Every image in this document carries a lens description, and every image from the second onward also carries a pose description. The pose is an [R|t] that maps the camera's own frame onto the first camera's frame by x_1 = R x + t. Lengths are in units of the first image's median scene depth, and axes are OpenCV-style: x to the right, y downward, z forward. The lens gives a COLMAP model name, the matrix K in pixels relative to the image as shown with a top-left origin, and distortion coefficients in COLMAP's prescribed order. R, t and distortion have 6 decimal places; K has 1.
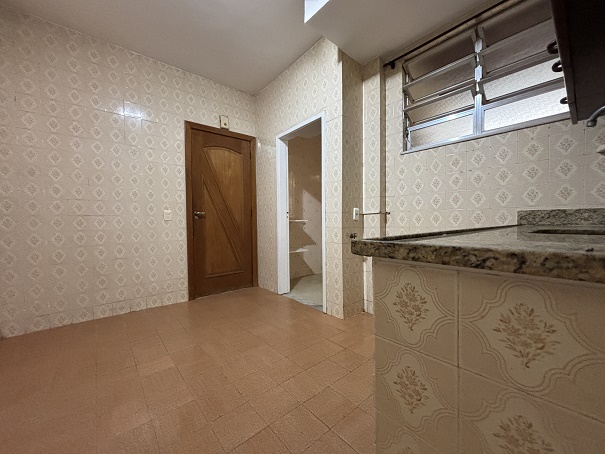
lens RADIAL K [[244.8, 0, 304.2], [0, 244.8, 225.9], [0, 0, 1]] dist [-0.001974, 0.000067]
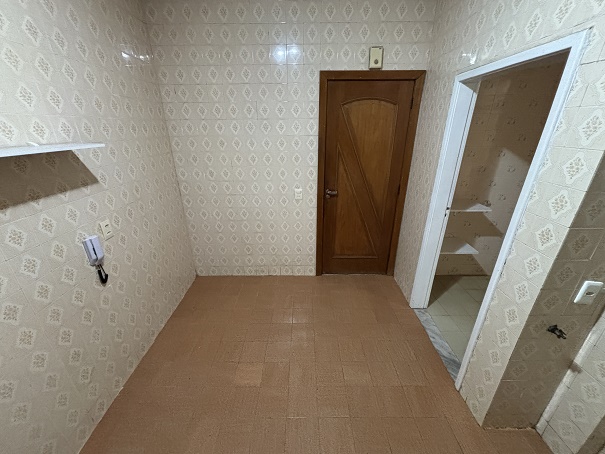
lens RADIAL K [[243.4, 0, 303.1], [0, 243.4, 226.7], [0, 0, 1]] dist [-0.000214, -0.000111]
pose [[0.758008, 0.257399, -0.599307, 0.042731], [-0.022427, 0.928580, 0.370454, -0.259856], [0.651860, -0.267366, 0.709644, 0.304041]]
